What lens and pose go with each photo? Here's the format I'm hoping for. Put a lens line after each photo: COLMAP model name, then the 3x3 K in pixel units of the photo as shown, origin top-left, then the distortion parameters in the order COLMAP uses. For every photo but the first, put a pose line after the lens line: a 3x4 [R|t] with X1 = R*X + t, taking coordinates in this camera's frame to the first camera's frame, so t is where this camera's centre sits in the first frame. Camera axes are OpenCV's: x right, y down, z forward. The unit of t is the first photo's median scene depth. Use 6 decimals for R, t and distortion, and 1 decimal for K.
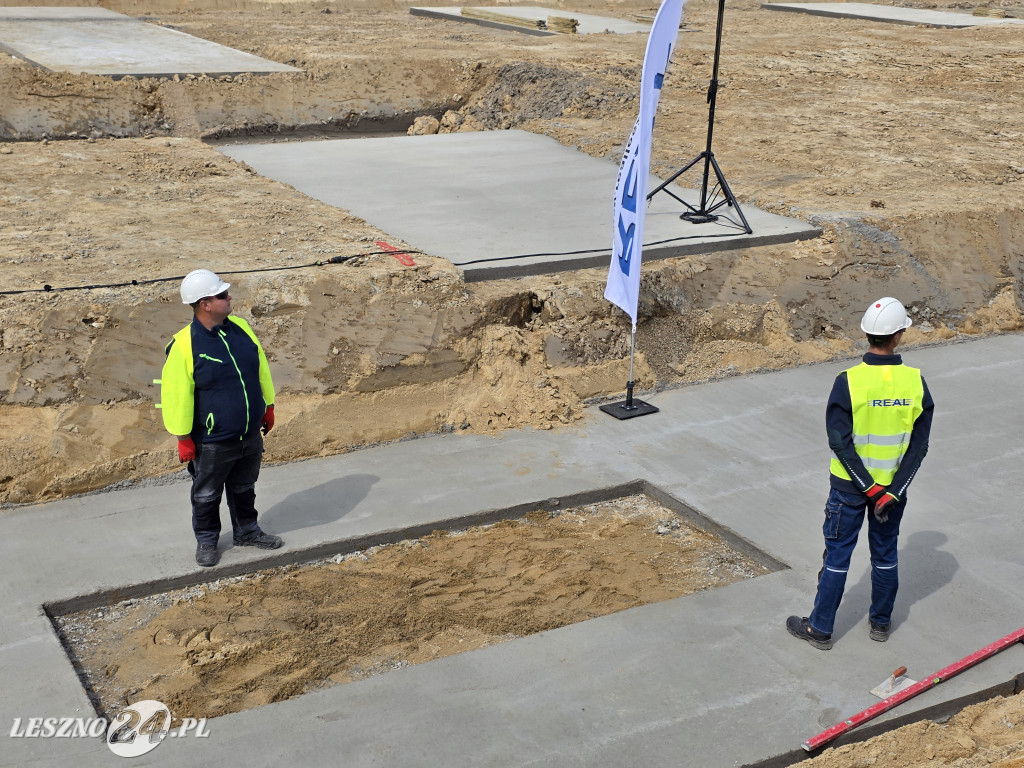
lens RADIAL K [[1371.2, 0, 514.2], [0, 1371.2, 405.0], [0, 0, 1]] dist [0.212634, -0.741649]
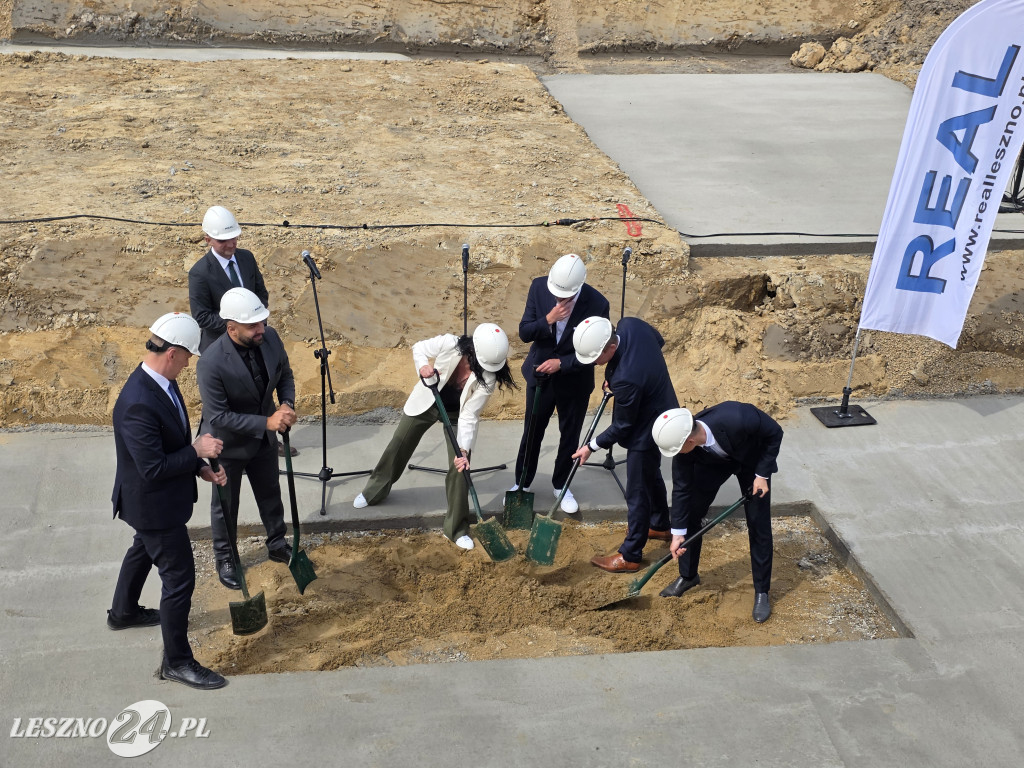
lens RADIAL K [[1377.6, 0, 489.6], [0, 1377.6, 366.8], [0, 0, 1]] dist [0.195192, -0.656992]
pose [[0.932742, 0.151159, -0.327326, 0.159777], [-0.132935, 0.988091, 0.077491, -0.069581], [0.335141, -0.028766, 0.941729, 0.031978]]
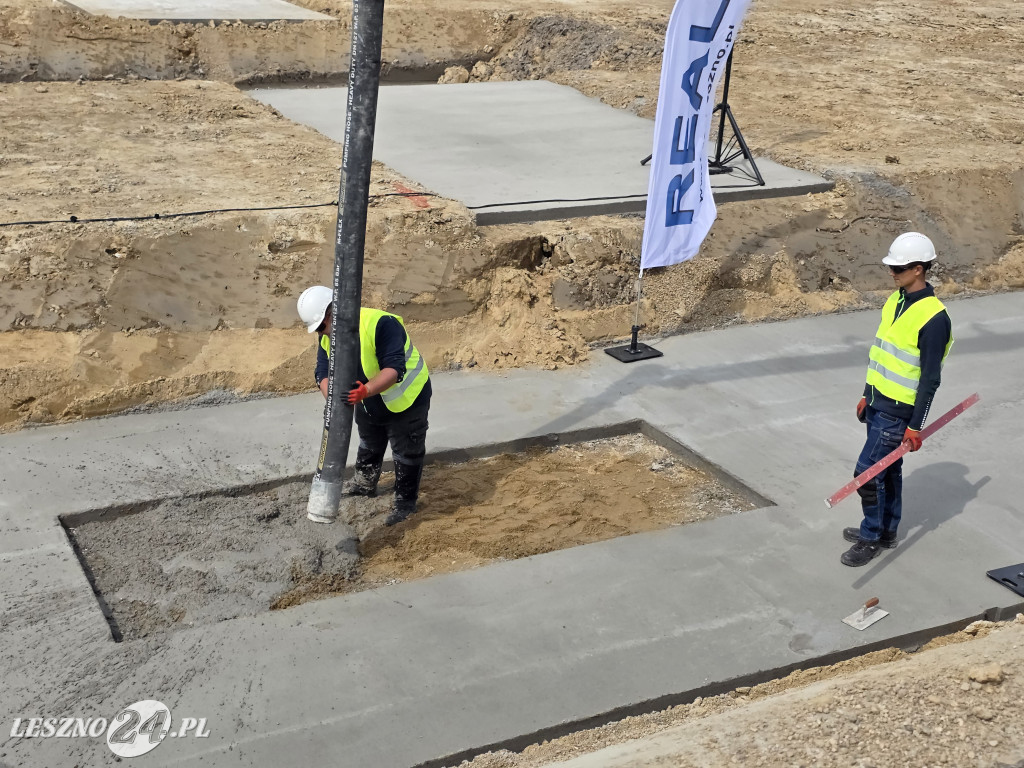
lens RADIAL K [[1372.5, 0, 507.5], [0, 1372.5, 384.6], [0, 0, 1]] dist [0.198127, -0.651863]
pose [[0.999203, 0.027033, -0.029374, 0.019982], [-0.026564, 0.999515, 0.016243, 0.012355], [0.029799, -0.015450, 0.999436, -0.028056]]
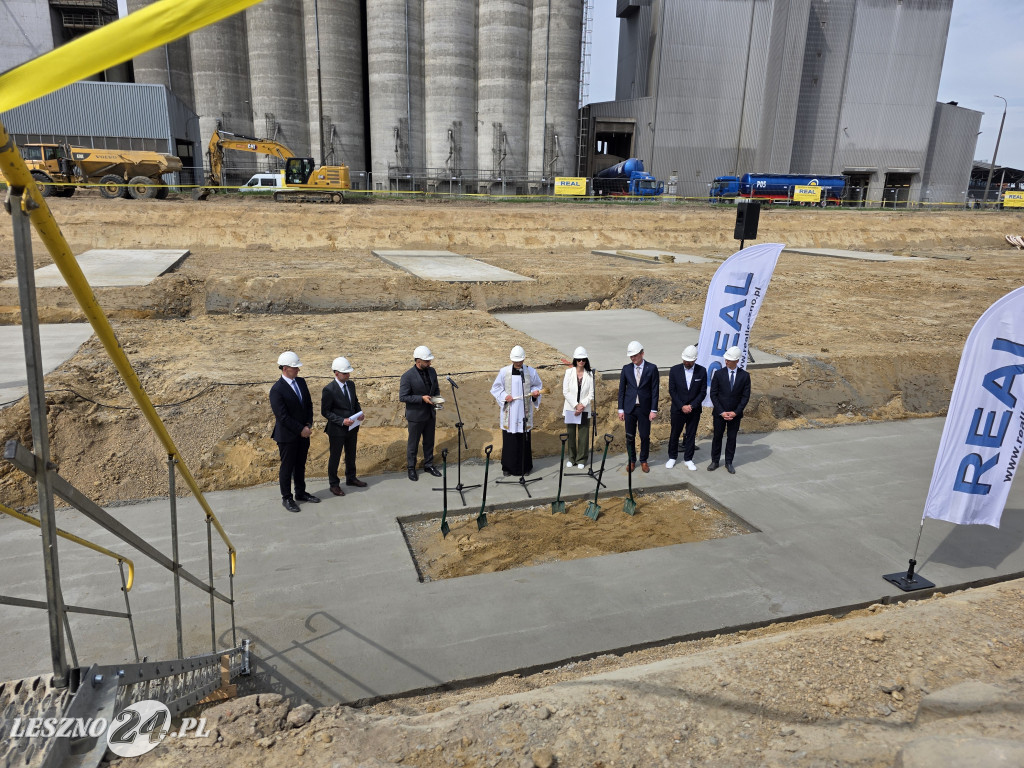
lens RADIAL K [[688.4, 0, 503.1], [0, 688.4, 381.5], [0, 0, 1]] dist [0.079910, -0.085353]
pose [[0.979626, 0.041330, -0.196530, 0.020301], [-0.059167, 0.994557, -0.085767, 0.010062], [0.191916, 0.095647, 0.976739, -0.034104]]
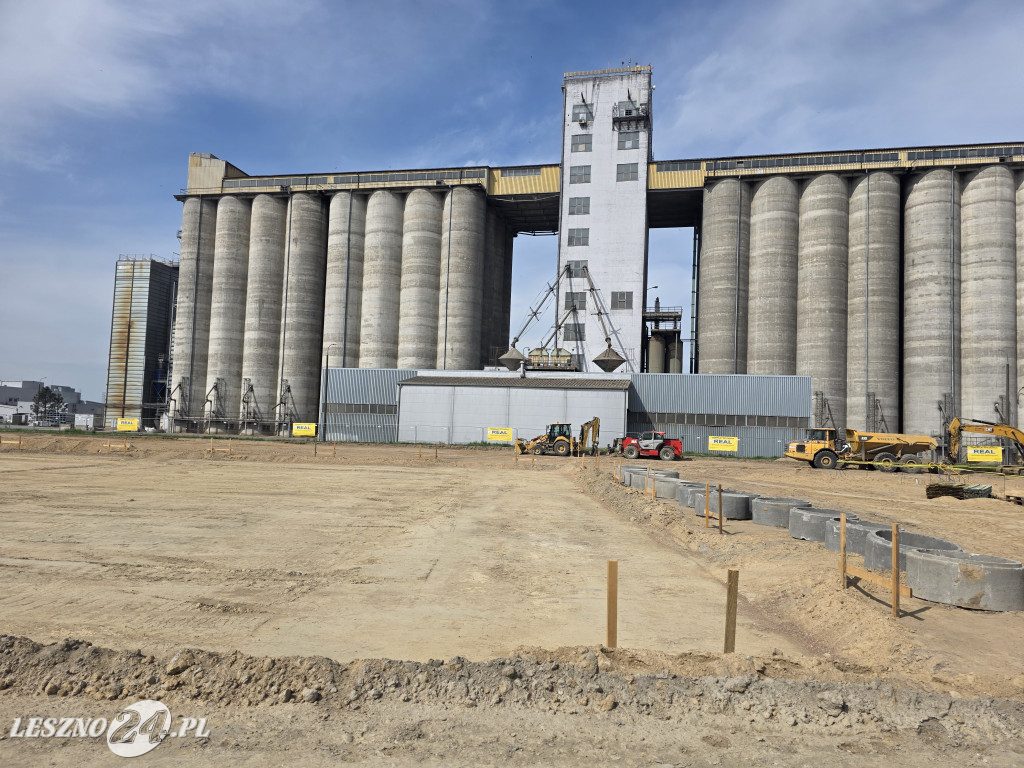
lens RADIAL K [[671.4, 0, 509.4], [0, 671.4, 397.8], [0, 0, 1]] dist [0.057875, -0.051490]
pose [[0.869035, -0.028322, -0.493939, -2.824617], [-0.177308, 0.914217, -0.364376, 0.433991], [0.461887, 0.404235, 0.789465, -1.669556]]
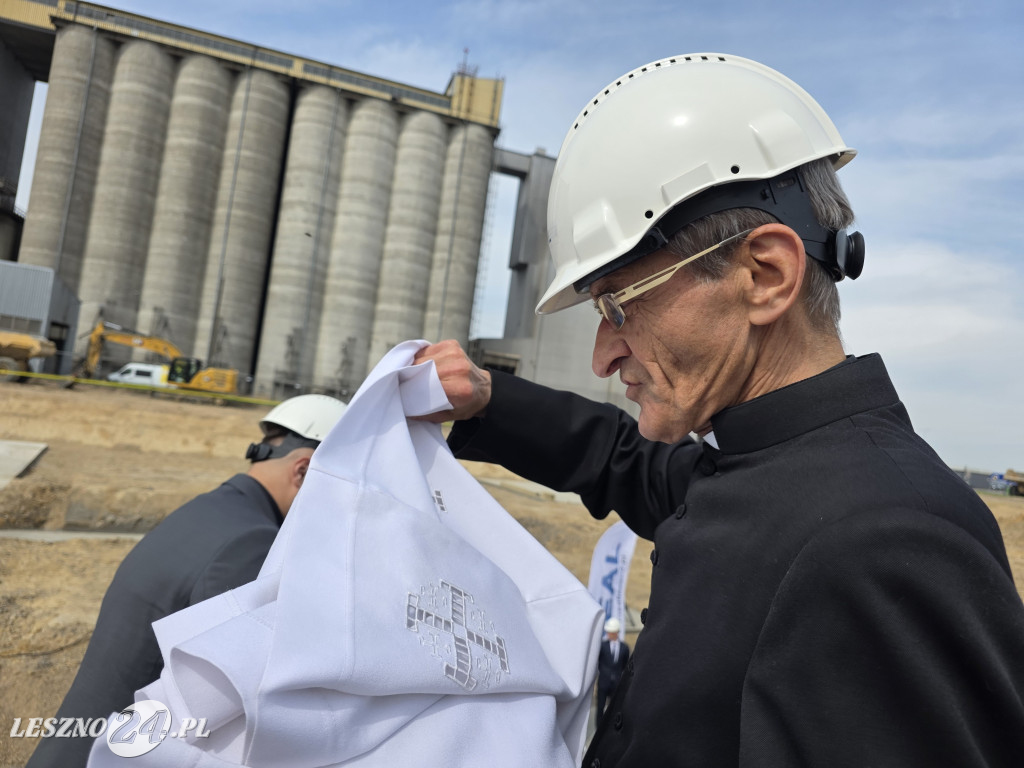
lens RADIAL K [[703.5, 0, 522.2], [0, 703.5, 387.6], [0, 0, 1]] dist [0.025726, -0.041507]
pose [[0.995244, 0.096854, -0.010465, -0.025978], [-0.093409, 0.918262, -0.384799, -0.032950], [-0.027660, 0.383946, 0.922941, -0.141228]]
